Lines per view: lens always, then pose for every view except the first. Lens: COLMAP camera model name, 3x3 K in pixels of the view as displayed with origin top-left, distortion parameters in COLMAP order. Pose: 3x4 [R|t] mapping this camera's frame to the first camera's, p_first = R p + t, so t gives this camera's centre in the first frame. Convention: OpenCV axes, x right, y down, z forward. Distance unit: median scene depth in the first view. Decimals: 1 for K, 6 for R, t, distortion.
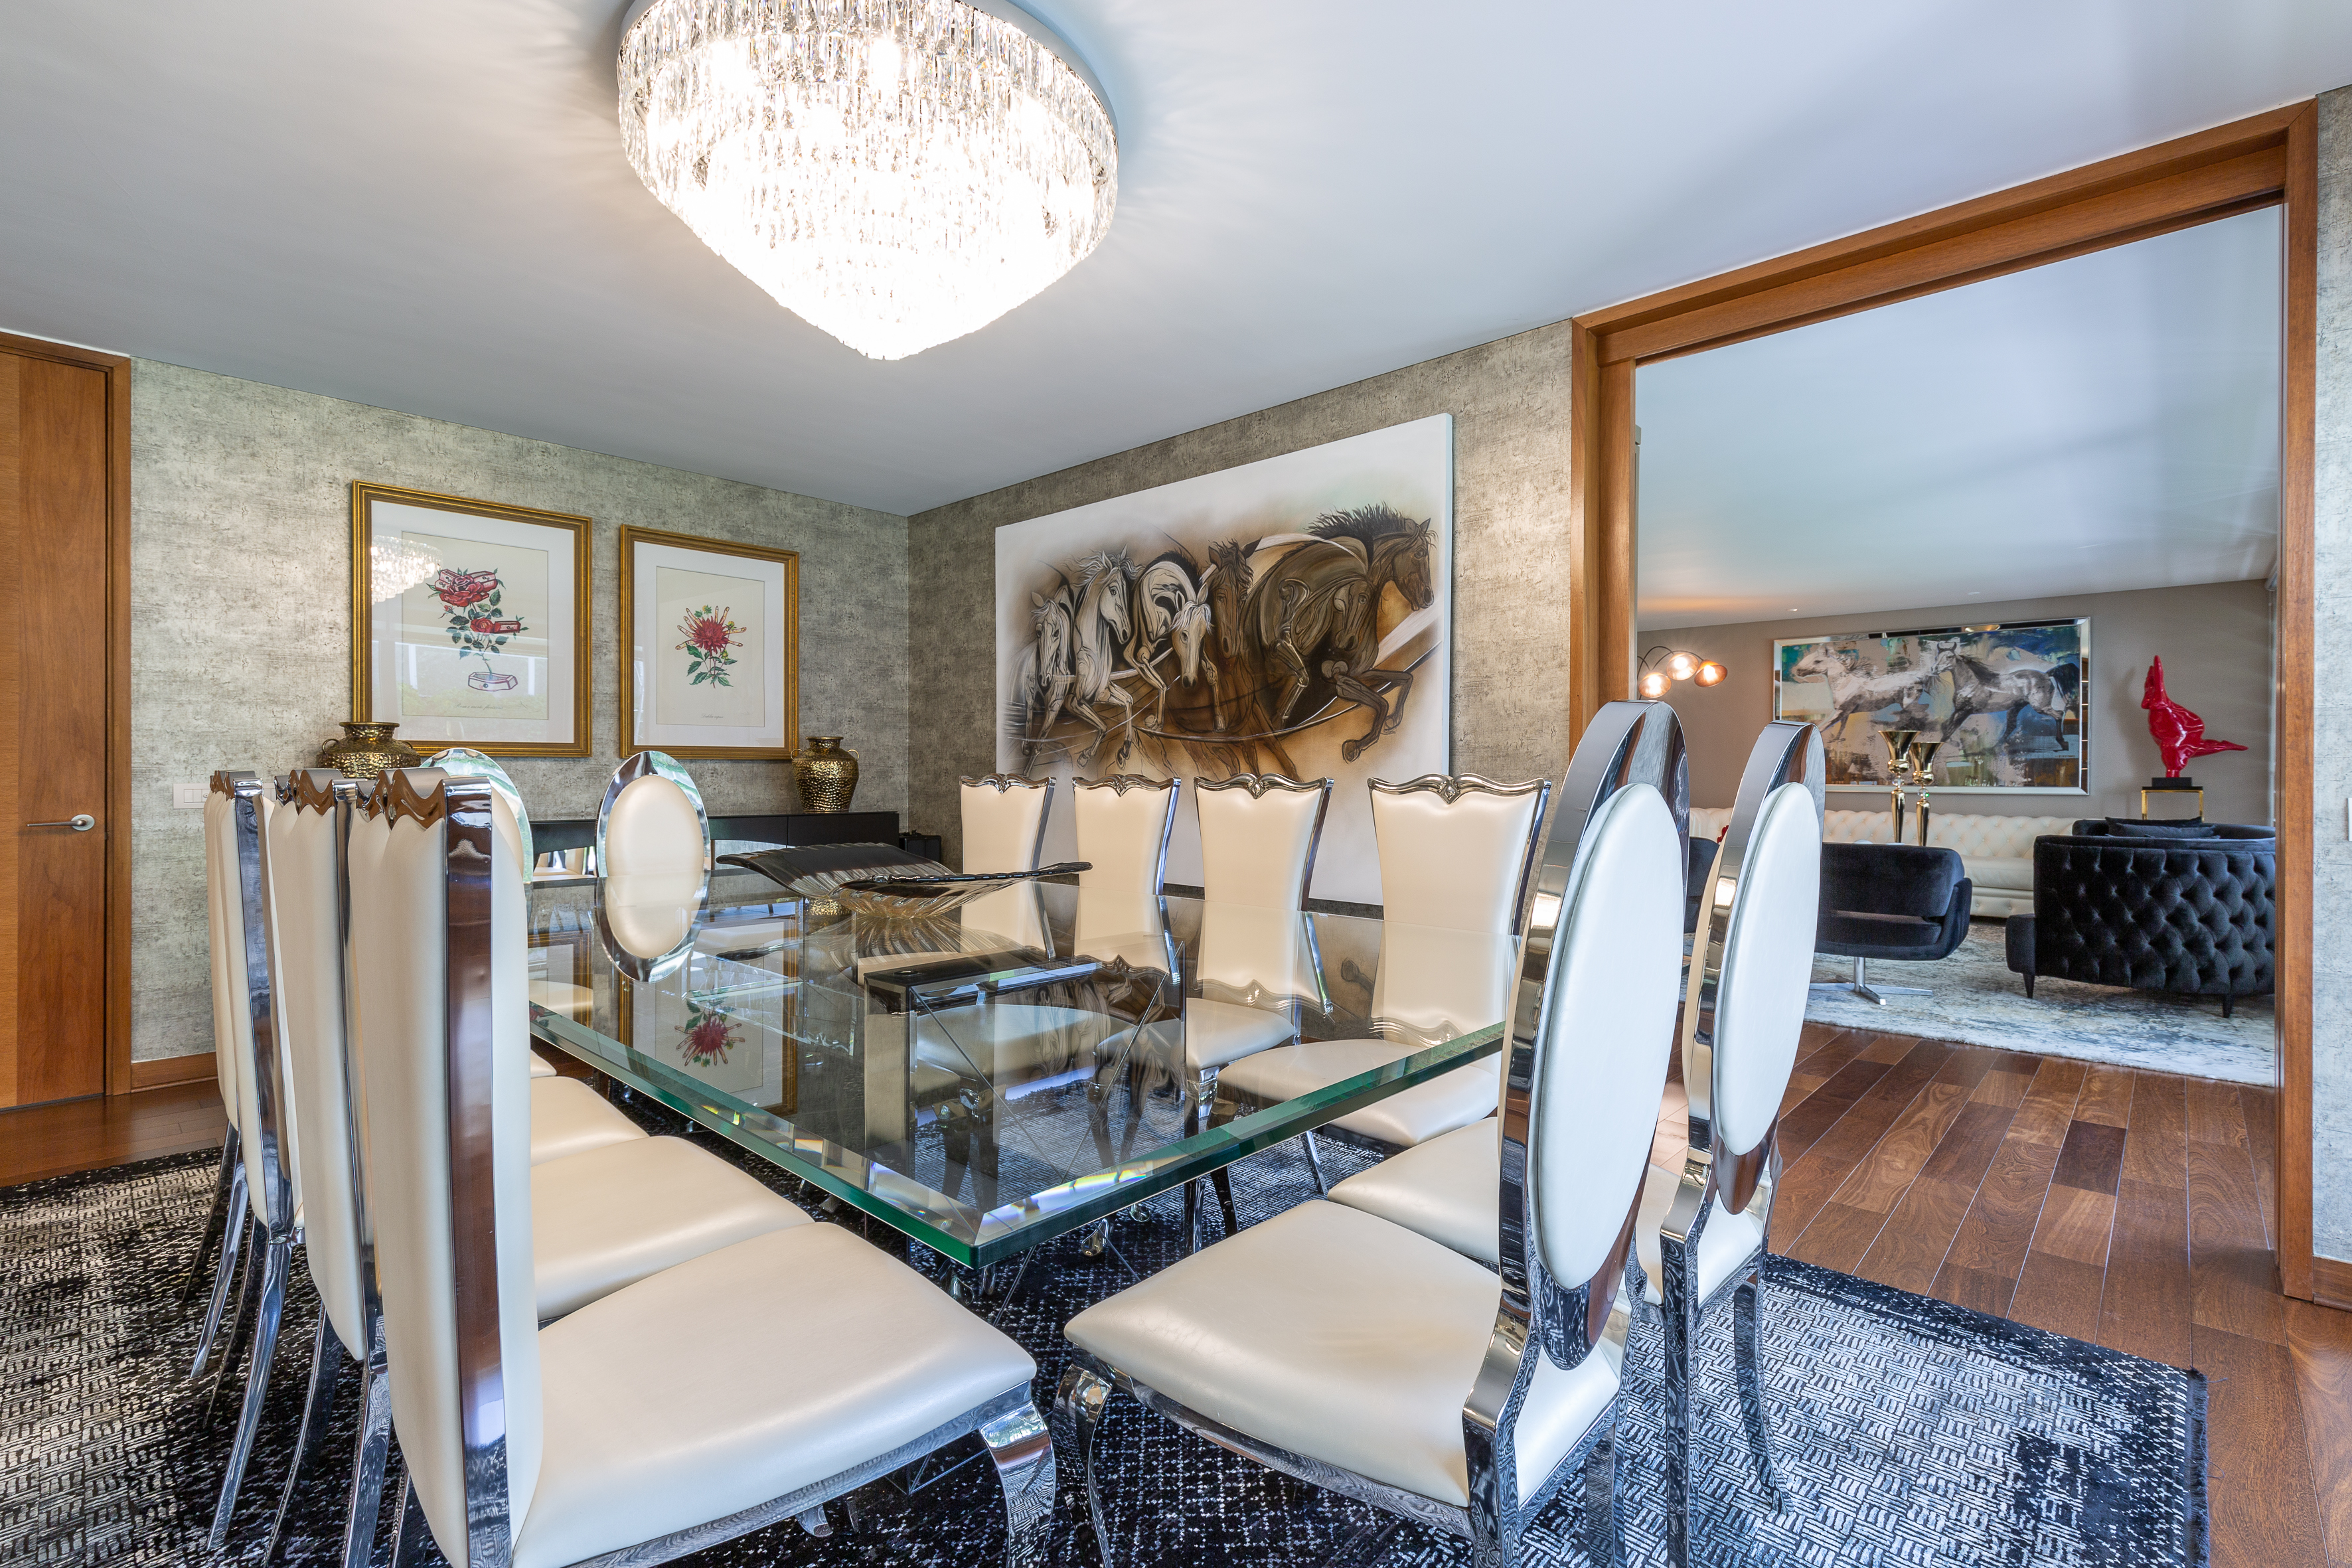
lens RADIAL K [[1077.8, 0, 1175.0], [0, 1077.8, 780.8], [0, 0, 1]] dist [0.011688, 0.000951]
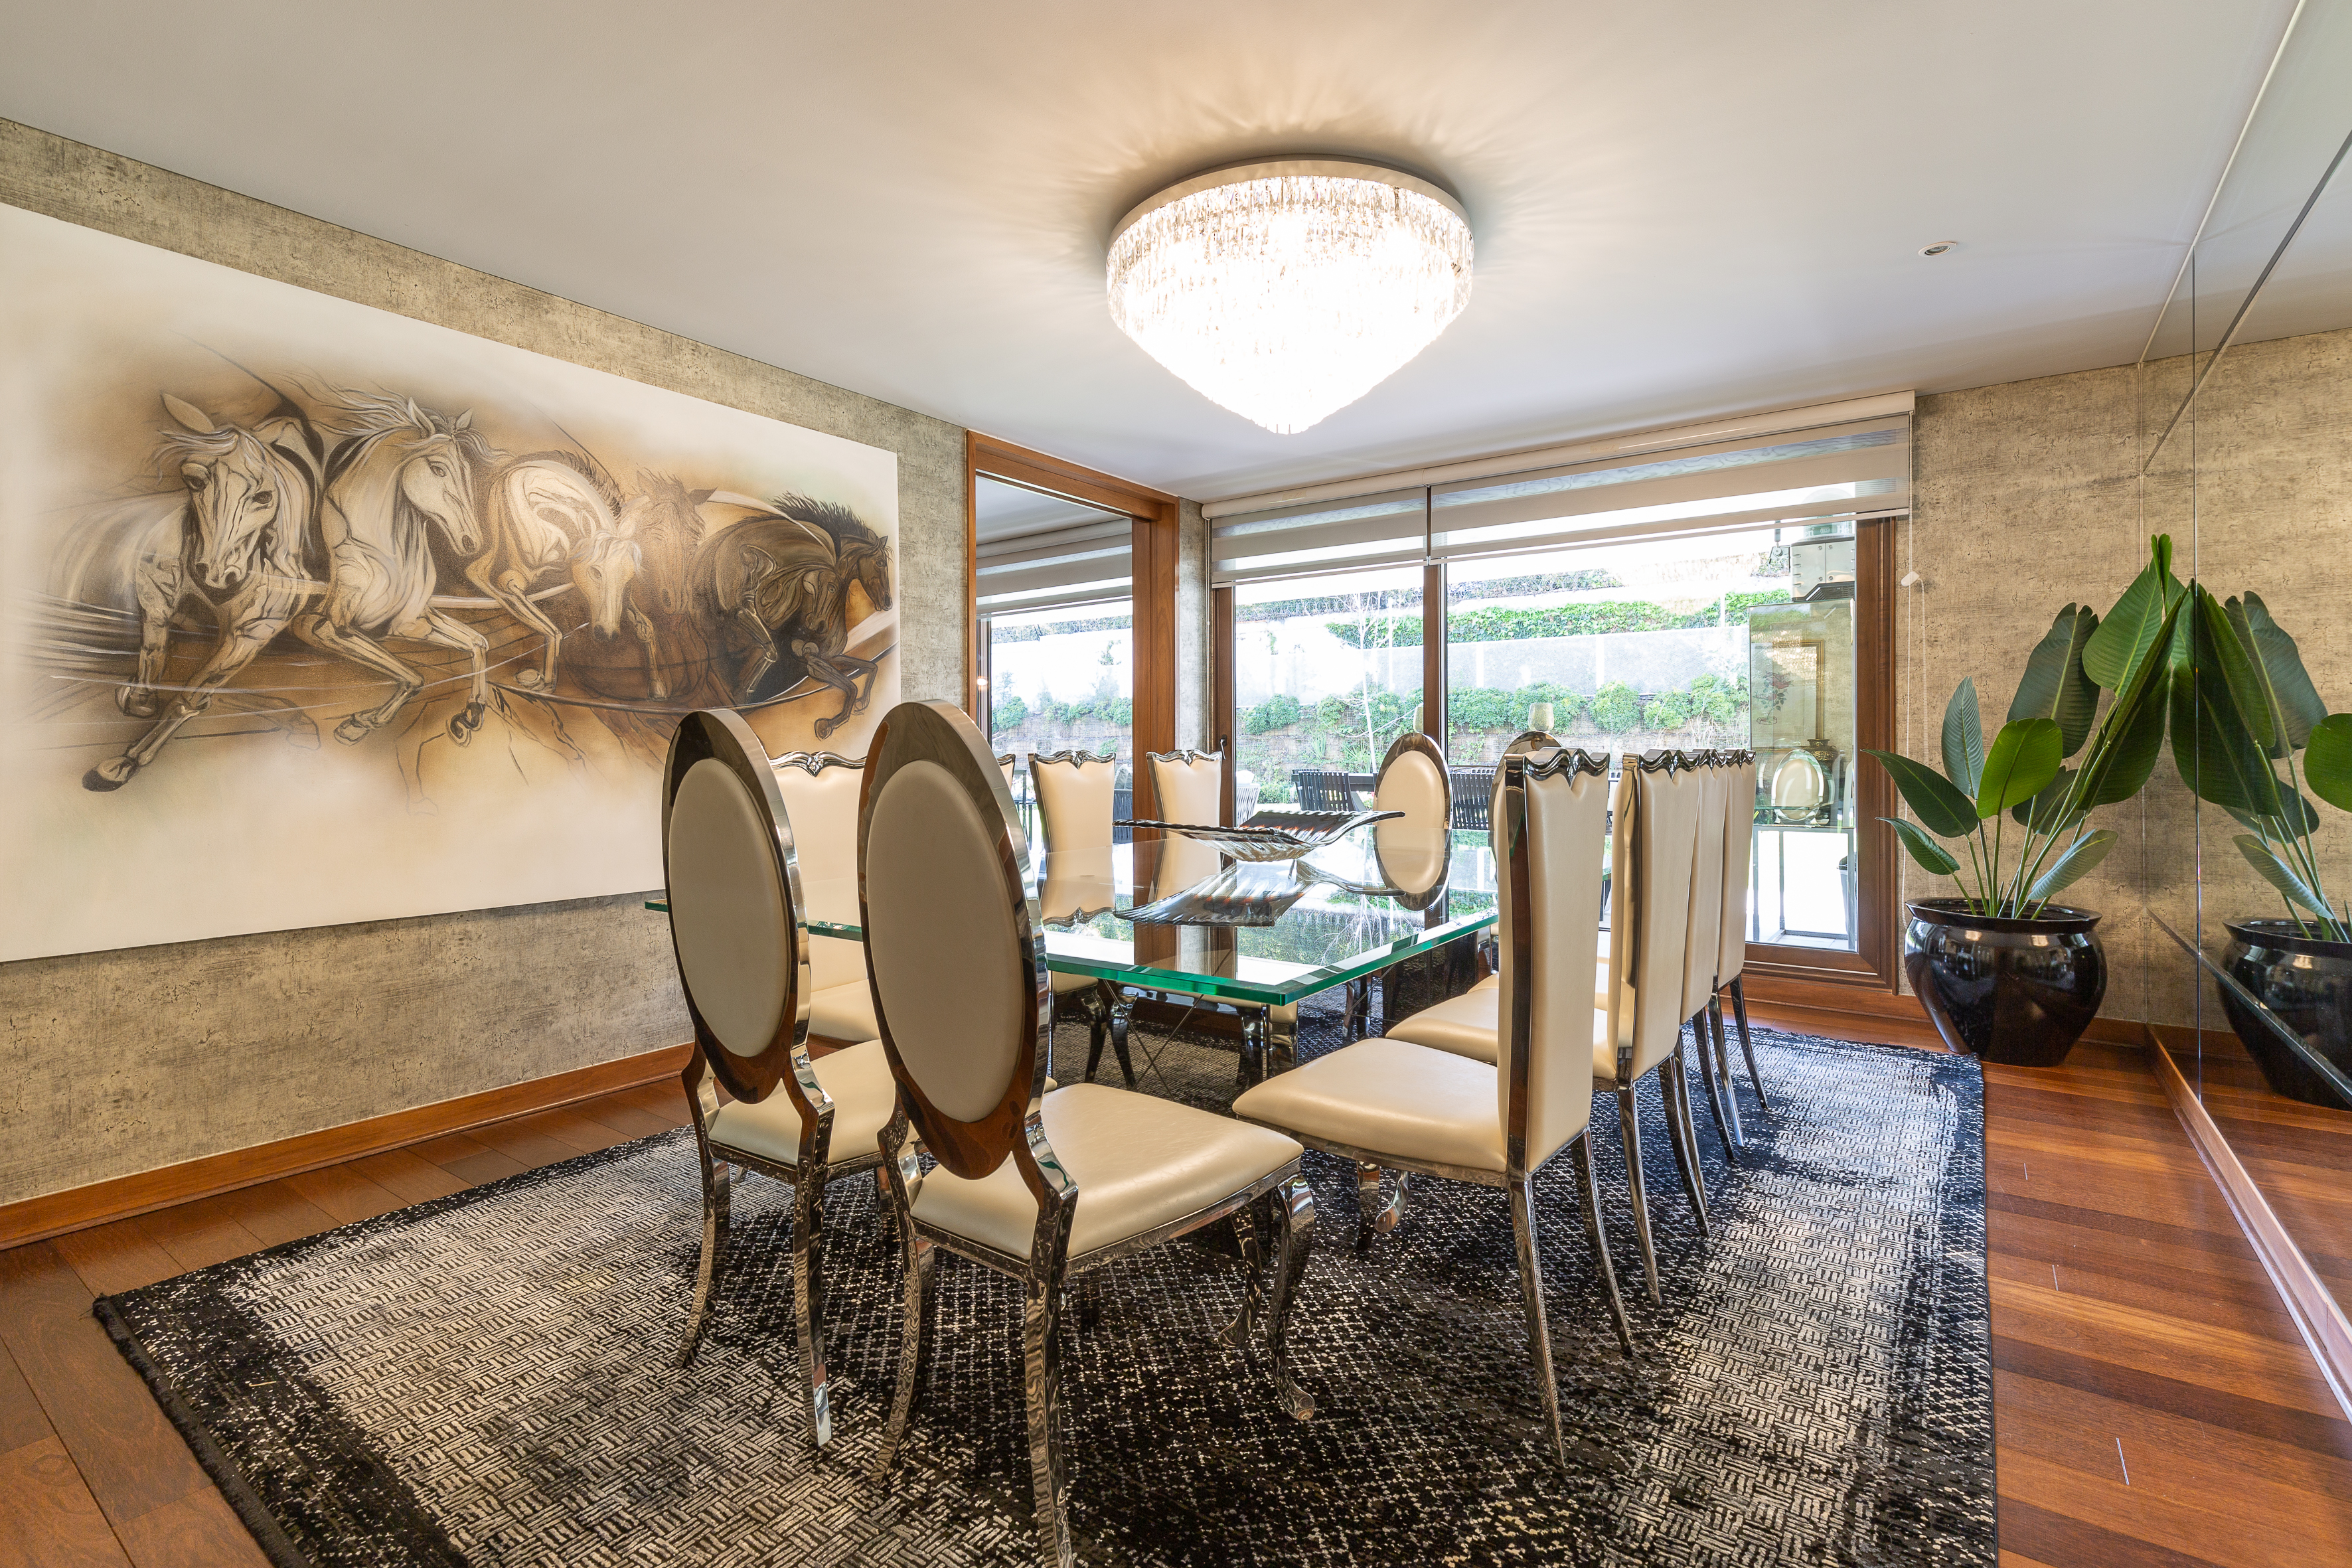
lens RADIAL K [[1077.8, 0, 1168.0], [0, 1077.8, 787.3], [0, 0, 1]] dist [0.011688, 0.000951]
pose [[-0.130135, -0.030944, 0.991013, -0.946669], [0.017067, 0.999295, 0.033444, 0.000004], [-0.991349, 0.021266, -0.129515, 0.812139]]
